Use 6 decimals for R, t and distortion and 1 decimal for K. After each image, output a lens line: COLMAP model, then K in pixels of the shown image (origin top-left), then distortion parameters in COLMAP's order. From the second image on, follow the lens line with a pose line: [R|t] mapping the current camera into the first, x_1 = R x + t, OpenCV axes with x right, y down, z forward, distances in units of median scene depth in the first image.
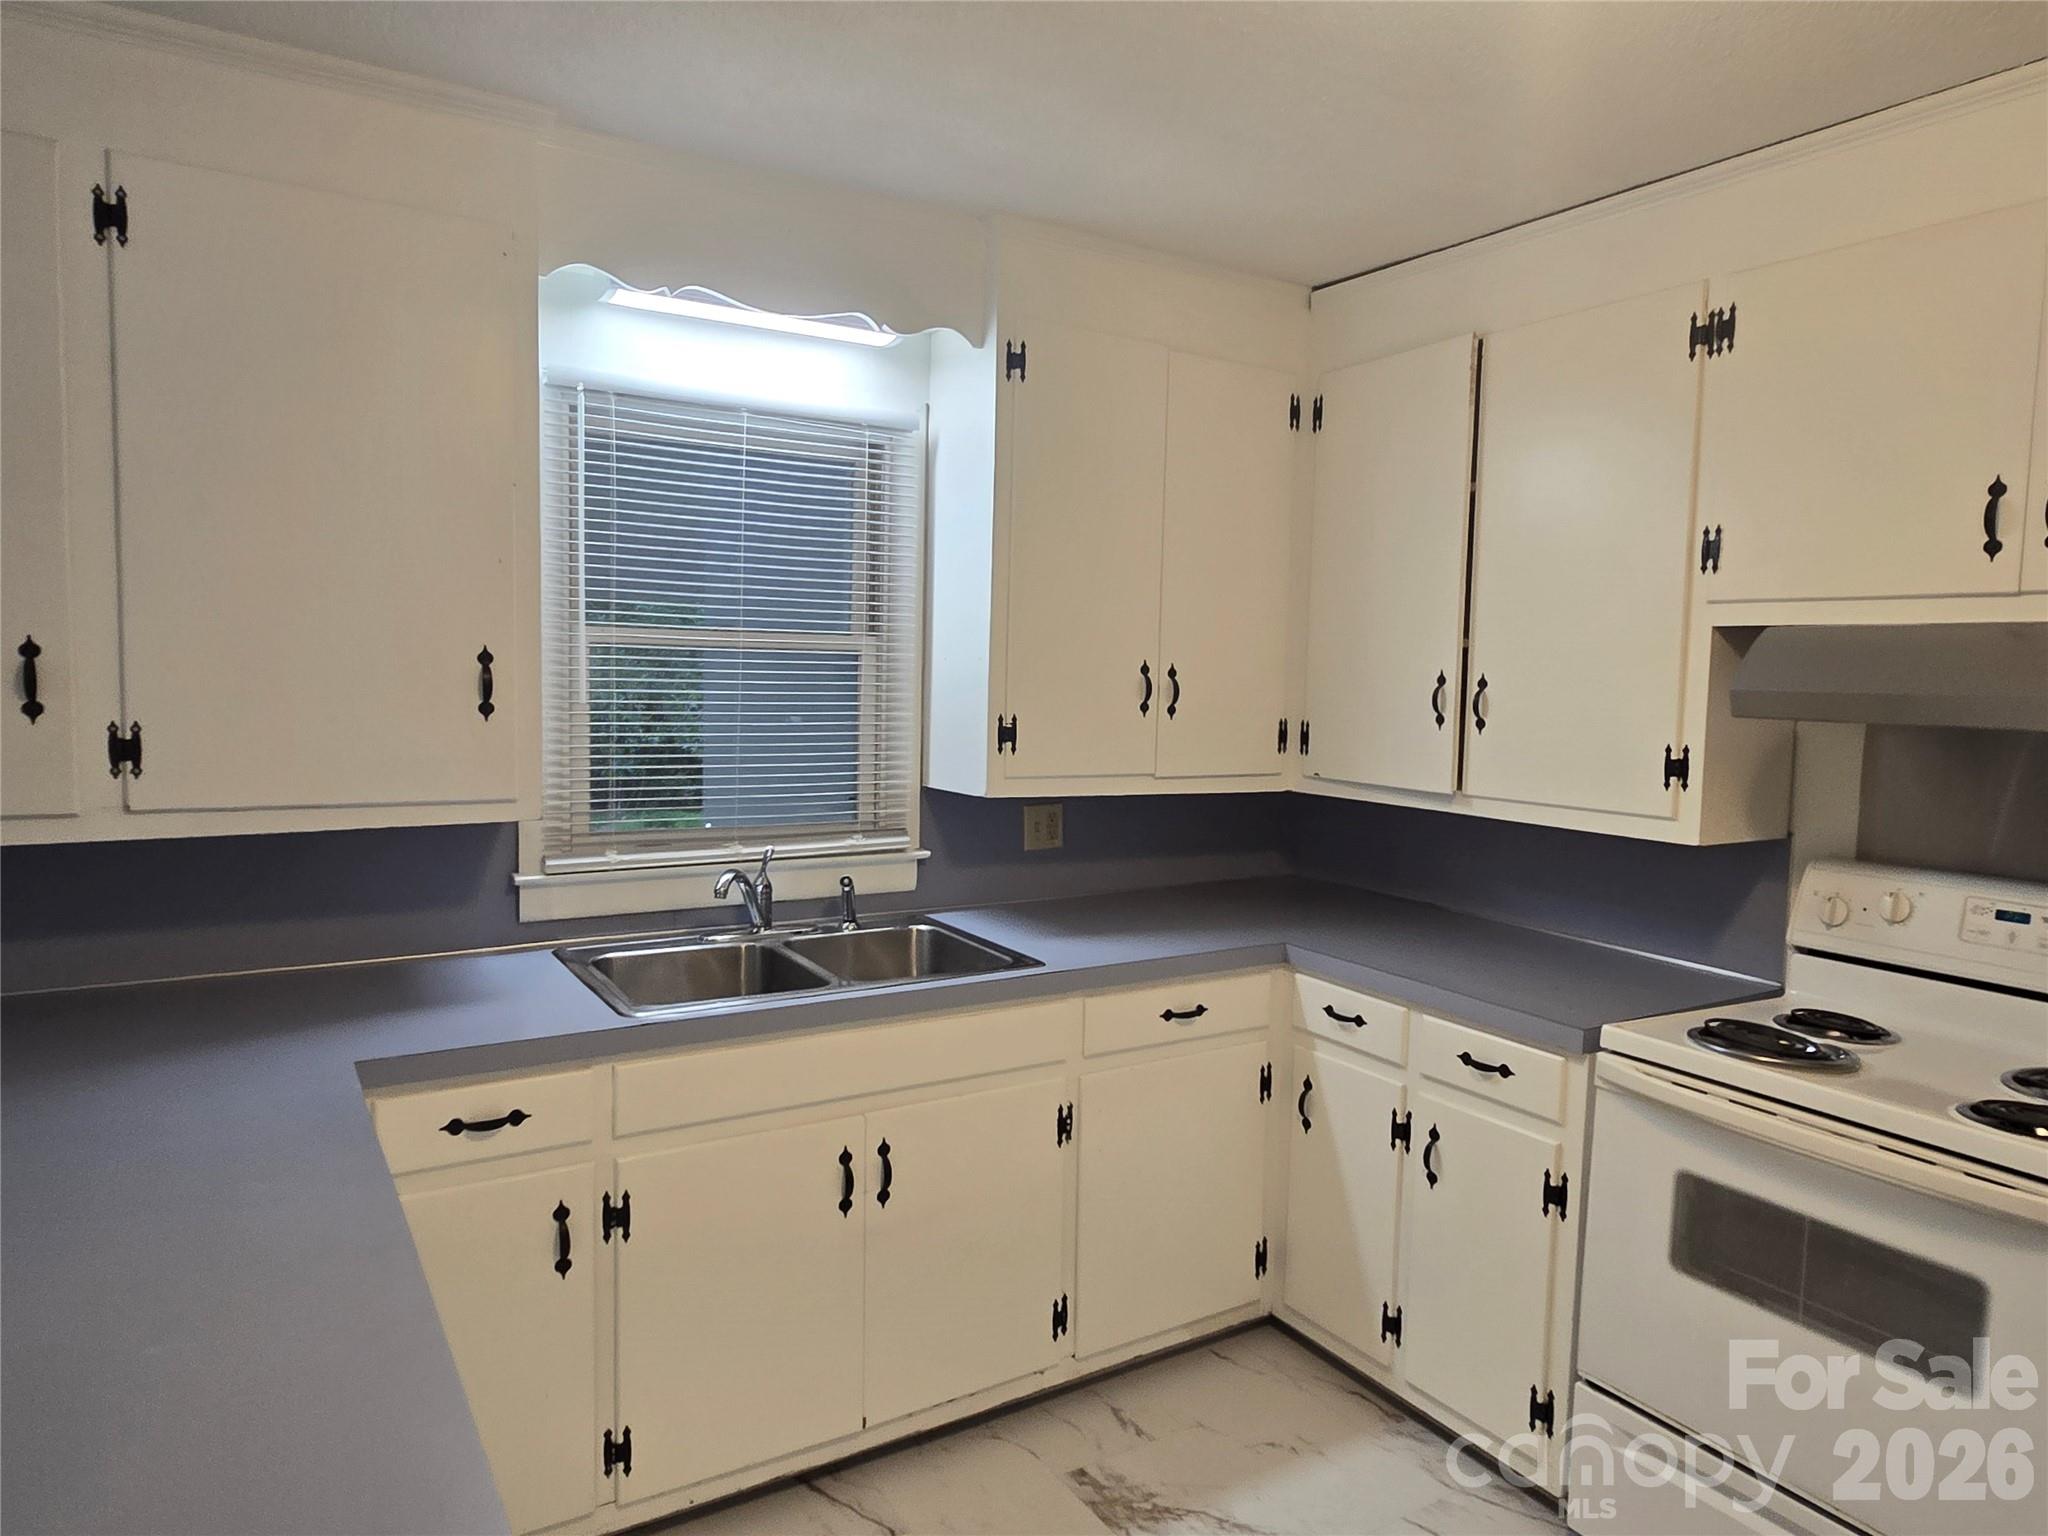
lens RADIAL K [[1312.9, 0, 1039.2], [0, 1312.9, 766.4], [0, 0, 1]] dist [0.001656, -0.003338]
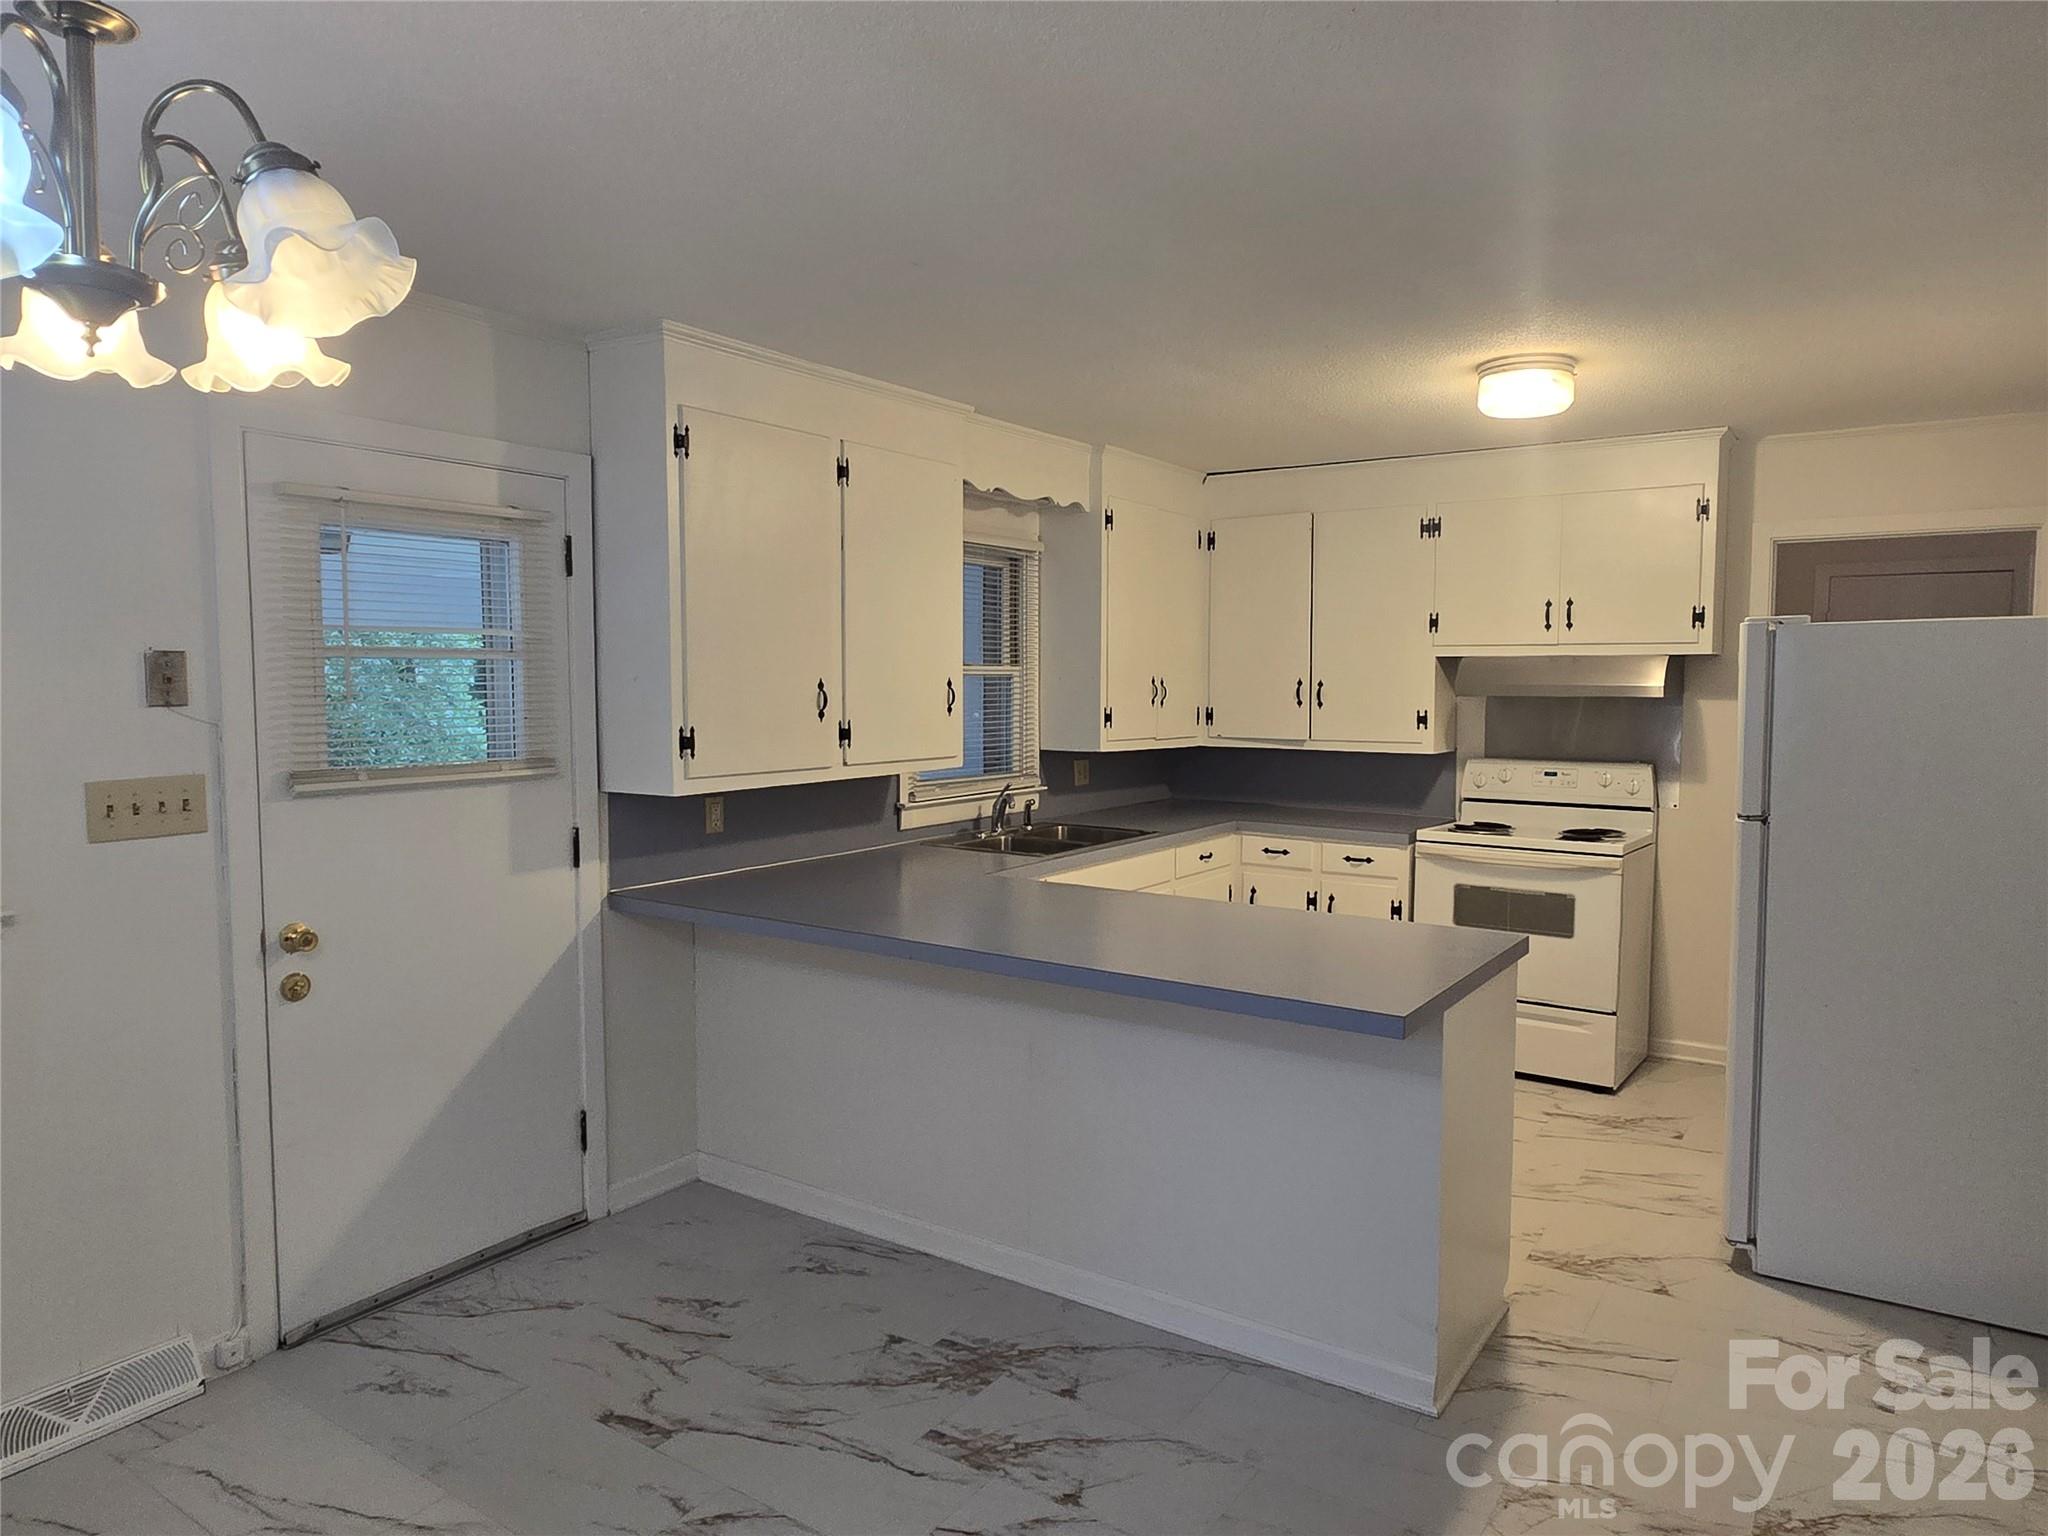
lens RADIAL K [[1312.9, 0, 1039.2], [0, 1312.9, 766.4], [0, 0, 1]] dist [0.001656, -0.003338]
pose [[0.915526, -0.049415, 0.399213, -0.974169], [0.050744, 0.998685, 0.007247, 0.029904], [-0.399046, 0.013623, 0.916830, -0.760615]]
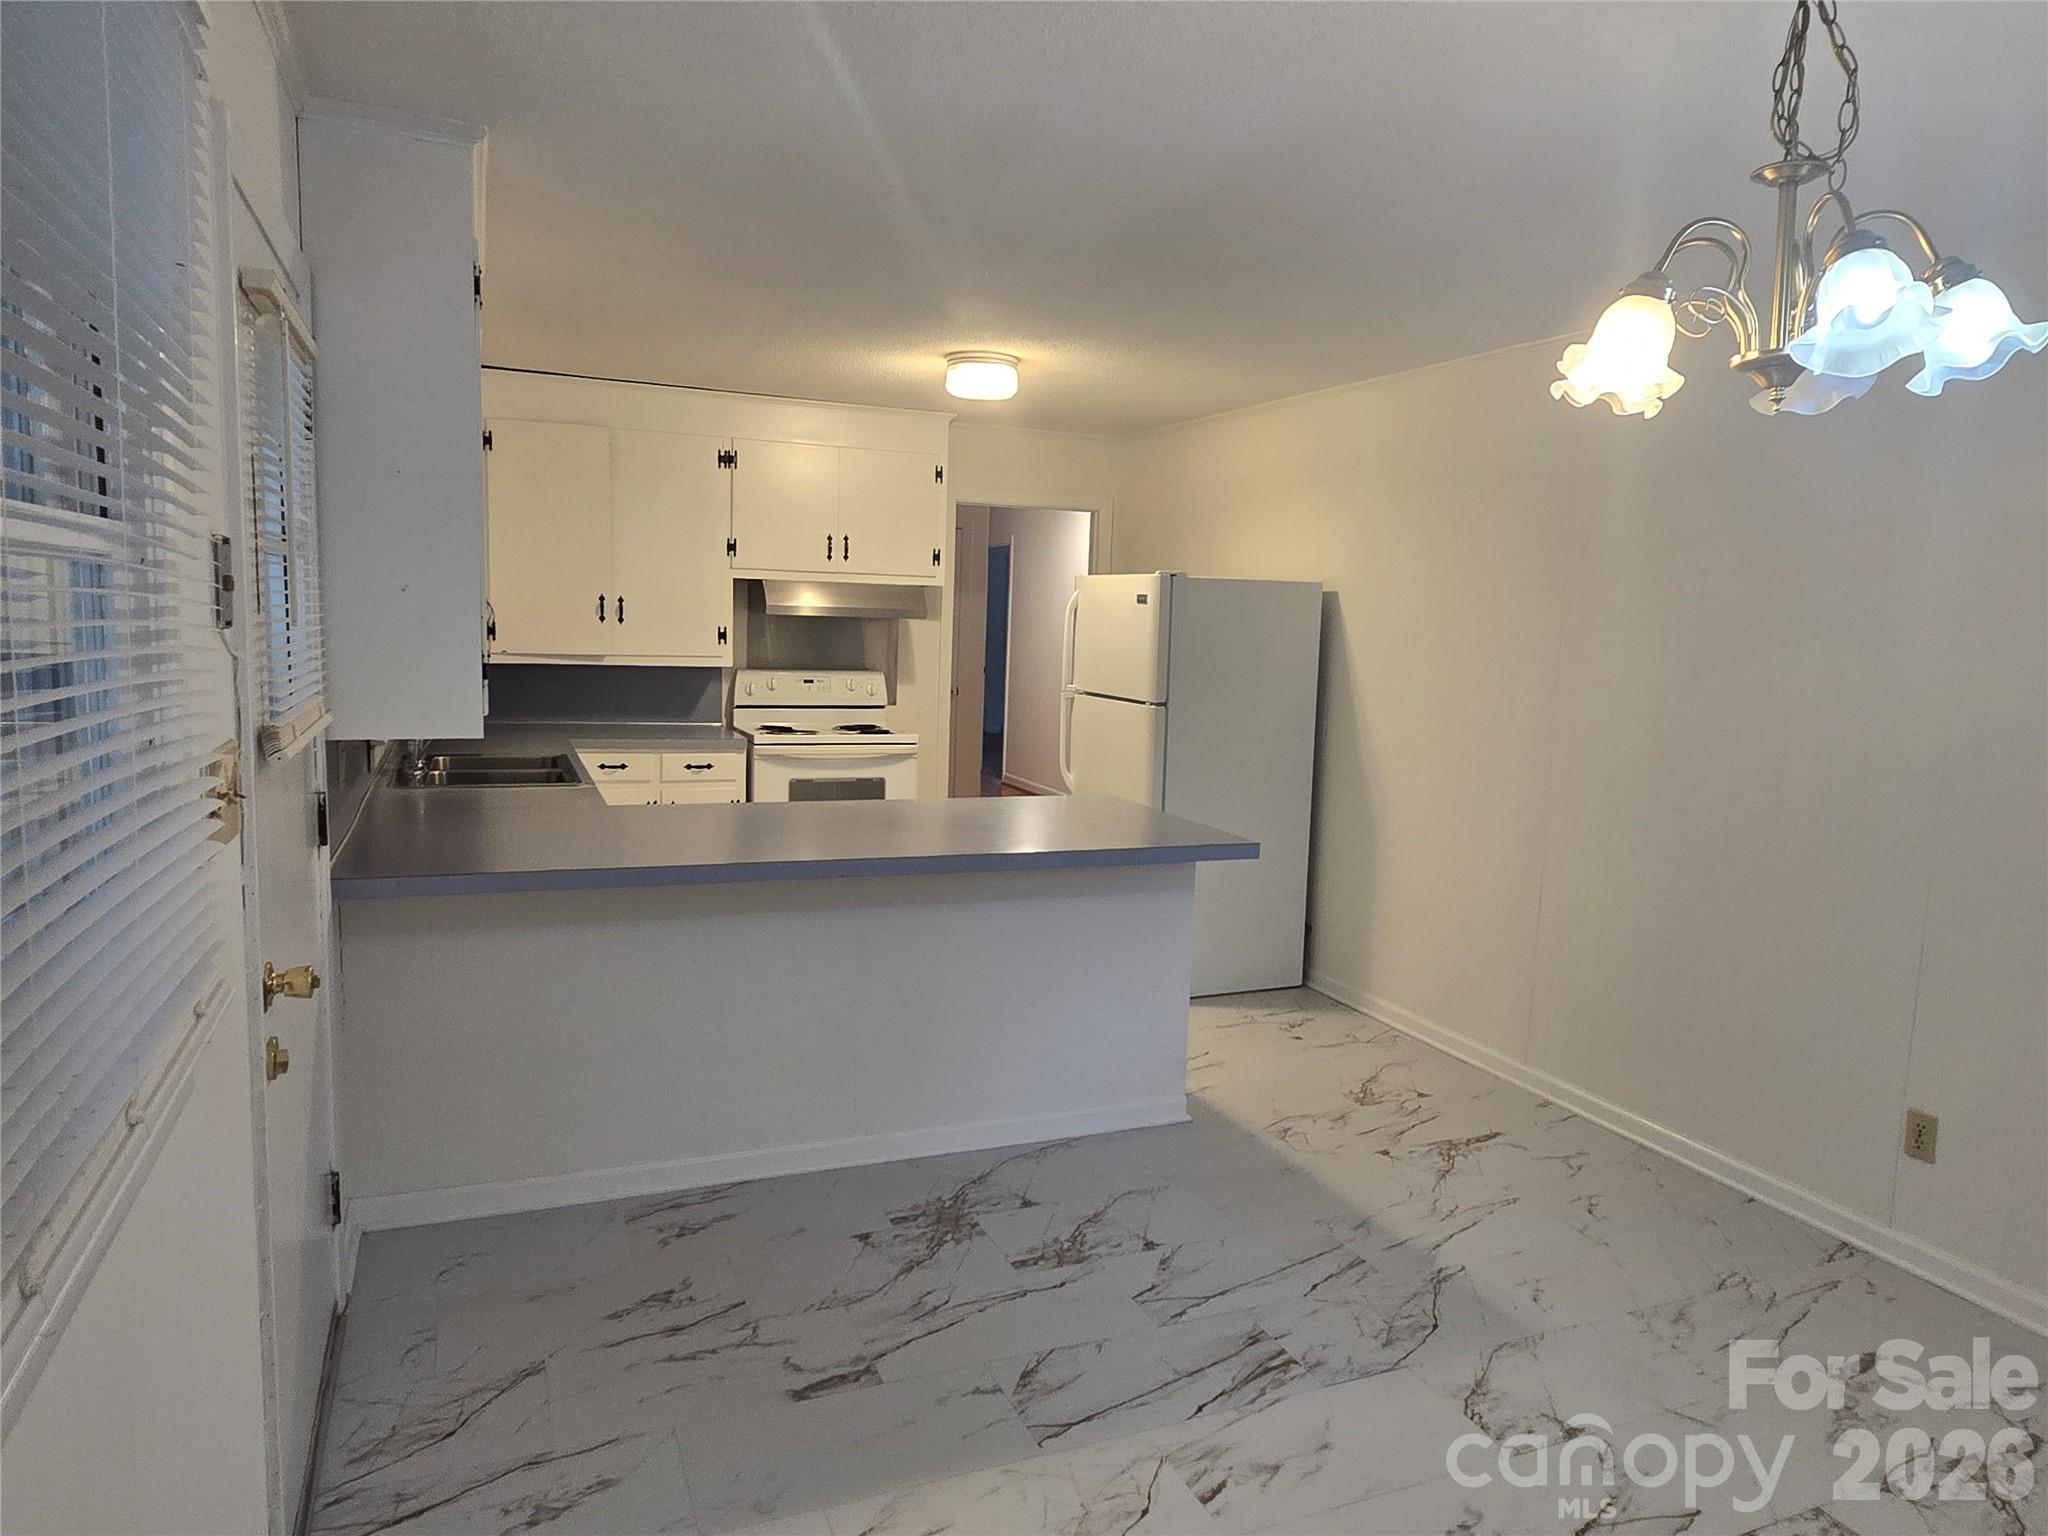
lens RADIAL K [[1312.9, 0, 1039.2], [0, 1312.9, 766.4], [0, 0, 1]] dist [0.001656, -0.003338]
pose [[0.159377, -0.136403, 0.977749, -1.789975], [0.046073, 0.990357, 0.130652, -0.048466], [-0.986142, 0.024225, 0.164125, 0.020940]]
